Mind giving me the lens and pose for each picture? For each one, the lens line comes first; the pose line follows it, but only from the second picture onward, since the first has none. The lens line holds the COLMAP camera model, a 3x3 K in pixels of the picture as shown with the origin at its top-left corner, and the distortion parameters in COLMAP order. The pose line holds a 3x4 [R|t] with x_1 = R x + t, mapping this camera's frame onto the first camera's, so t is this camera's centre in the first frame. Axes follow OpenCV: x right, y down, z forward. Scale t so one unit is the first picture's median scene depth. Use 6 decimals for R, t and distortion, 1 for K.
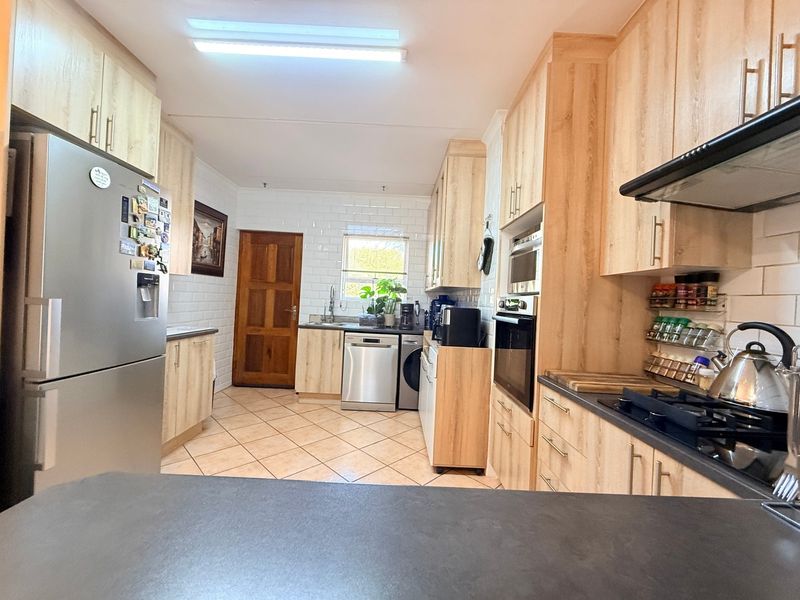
lens RADIAL K [[318.2, 0, 398.4], [0, 318.2, 300.0], [0, 0, 1]] dist [0.001128, -0.000191]
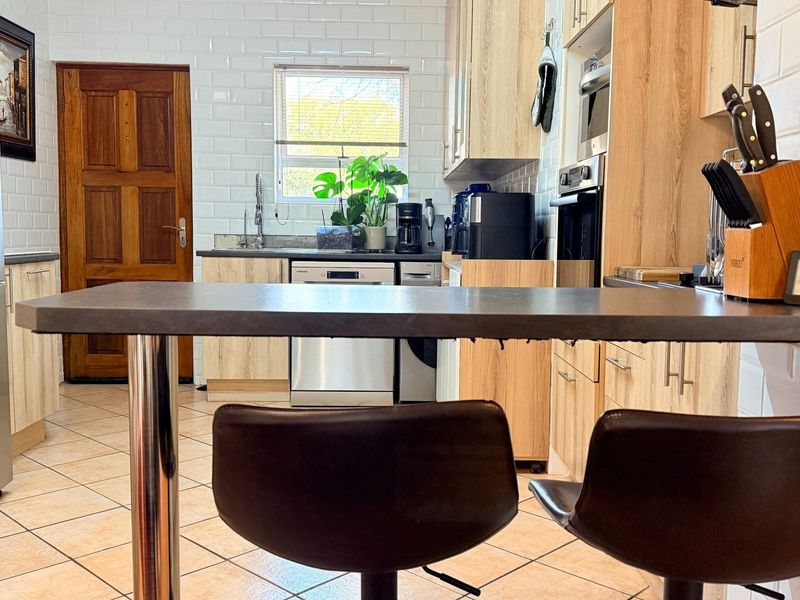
lens RADIAL K [[779.1, 0, 402.1], [0, 779.1, 303.6], [0, 0, 1]] dist [0.175404, -0.359324]
pose [[0.999271, -0.037265, 0.008246, 0.000619], [0.036296, 0.994659, 0.096621, 0.080308], [-0.011803, -0.096252, 0.995287, -0.423669]]
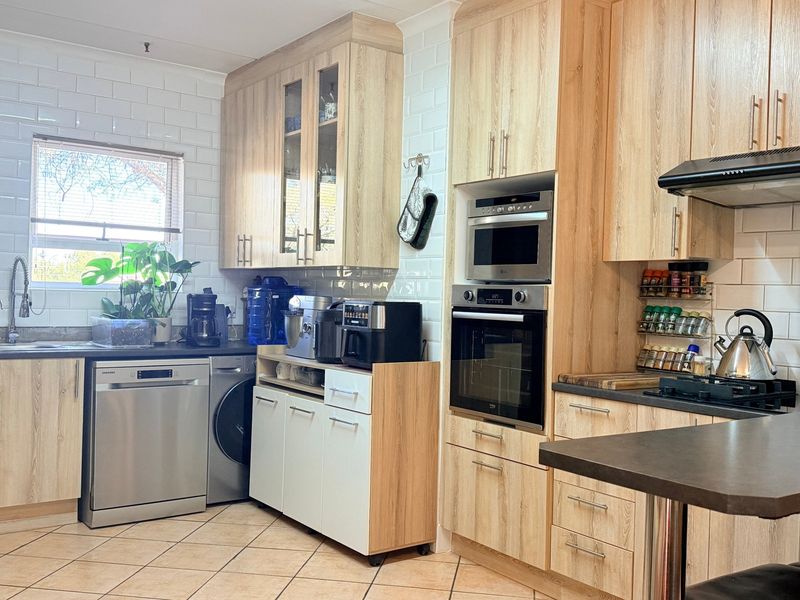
lens RADIAL K [[779.1, 0, 402.1], [0, 779.1, 303.6], [0, 0, 1]] dist [0.175404, -0.359324]
pose [[0.811751, -0.032580, 0.583095, -0.703182], [0.009570, 0.999051, 0.042498, -0.037906], [-0.583926, -0.028918, 0.811292, -0.275952]]
